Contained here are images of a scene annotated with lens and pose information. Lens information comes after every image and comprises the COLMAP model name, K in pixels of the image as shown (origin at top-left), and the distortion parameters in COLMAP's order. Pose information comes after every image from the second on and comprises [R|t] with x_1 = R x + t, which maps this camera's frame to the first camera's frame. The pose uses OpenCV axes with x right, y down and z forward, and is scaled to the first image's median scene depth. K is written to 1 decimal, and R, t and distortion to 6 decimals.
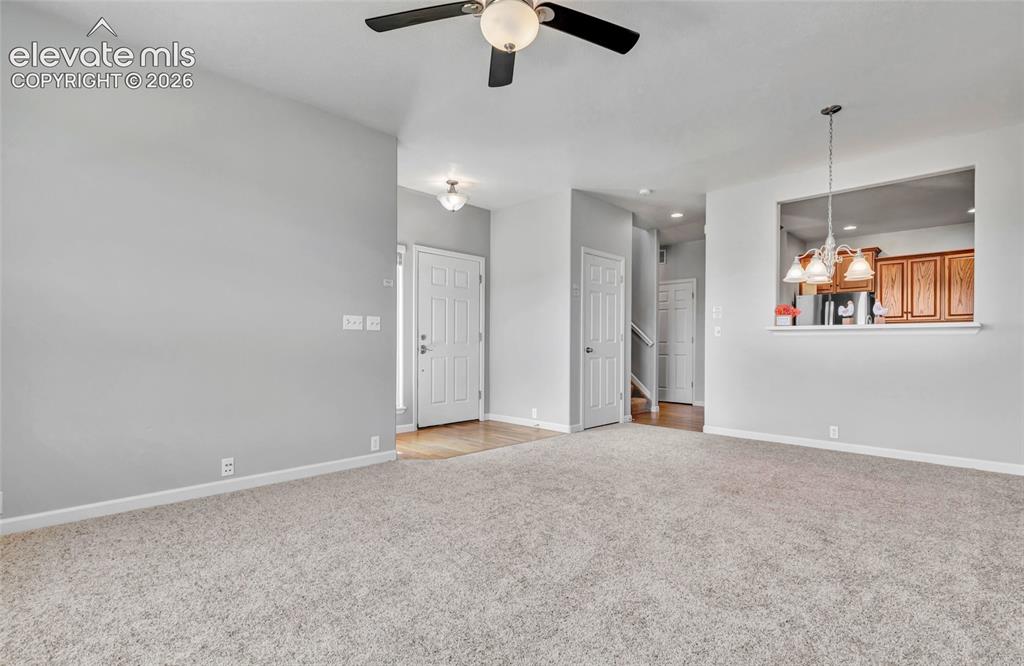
lens RADIAL K [[489.7, 0, 512.6], [0, 489.7, 334.8], [0, 0, 1]] dist [-0.001546, -0.000046]
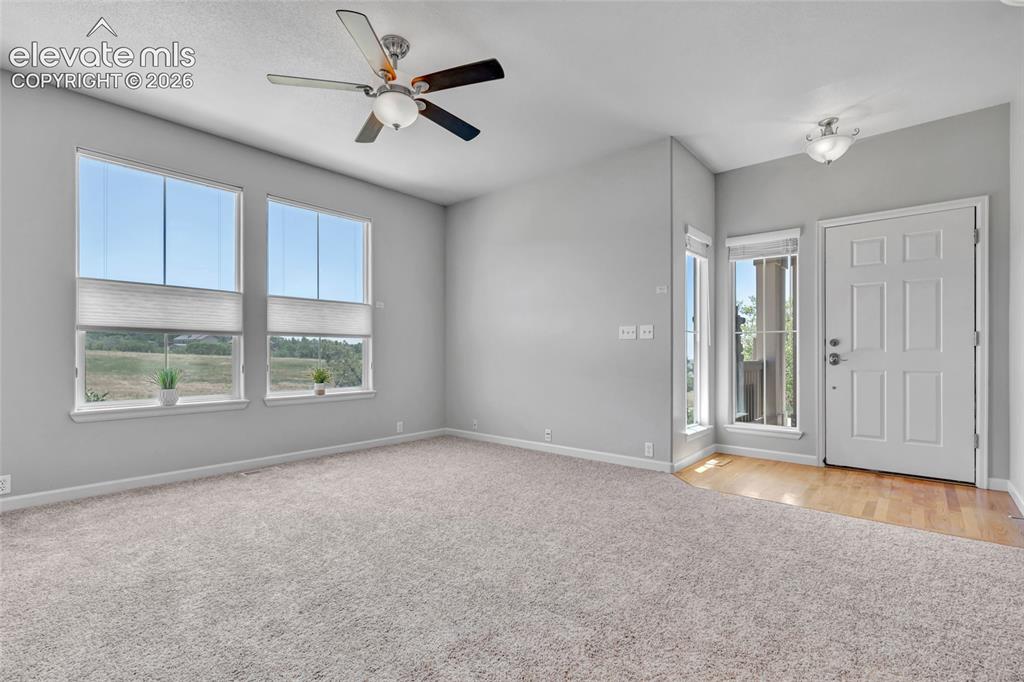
lens RADIAL K [[472.9, 0, 513.7], [0, 472.9, 346.2], [0, 0, 1]] dist [0.008511, -0.003081]
pose [[0.064449, -0.012586, -0.997842, 0.507531], [0.020596, 0.999724, -0.011280, 0.008834], [0.997708, -0.019825, 0.064691, 0.485927]]
